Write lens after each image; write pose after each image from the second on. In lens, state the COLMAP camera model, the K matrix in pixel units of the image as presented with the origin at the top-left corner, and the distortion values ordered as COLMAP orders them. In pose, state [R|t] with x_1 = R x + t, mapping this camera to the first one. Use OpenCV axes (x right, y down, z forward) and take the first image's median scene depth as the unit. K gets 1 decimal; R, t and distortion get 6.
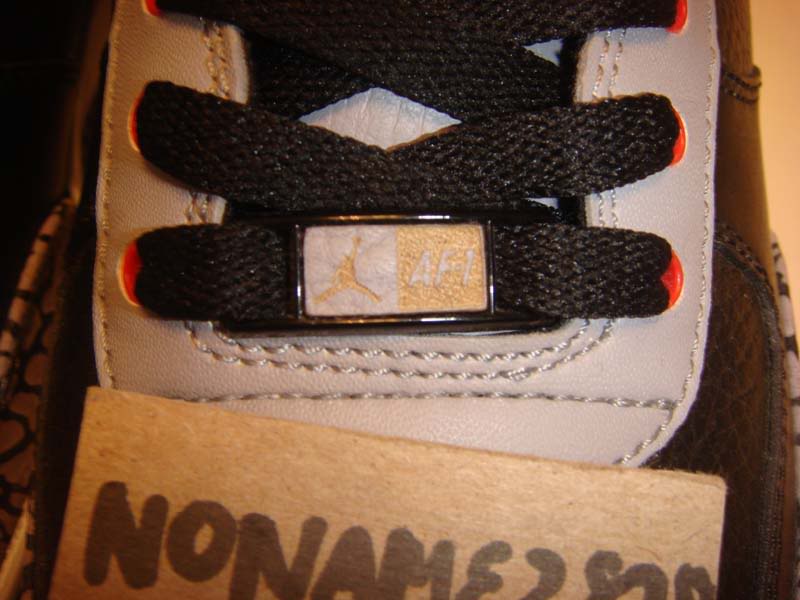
lens RADIAL K [[834.1, 0, 399.7], [0, 834.1, 281.5], [0, 0, 1]] dist [-0.196512, 0.203138]
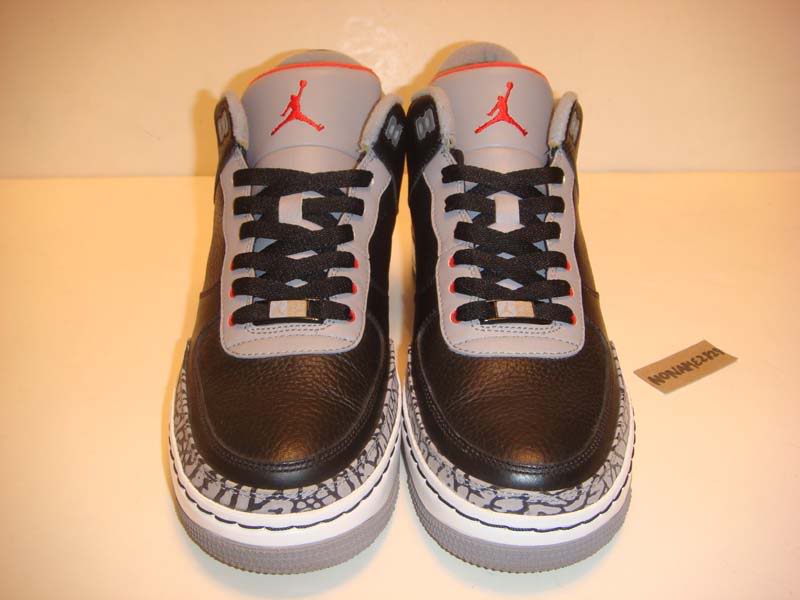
lens RADIAL K [[849.1, 0, 399.6], [0, 849.1, 290.2], [0, 0, 1]] dist [-0.178313, 0.140974]
pose [[0.999022, -0.009531, 0.043171, -0.838648], [0.029439, 0.871920, -0.488763, 2.154825], [-0.032983, 0.489556, 0.871348, -3.147666]]
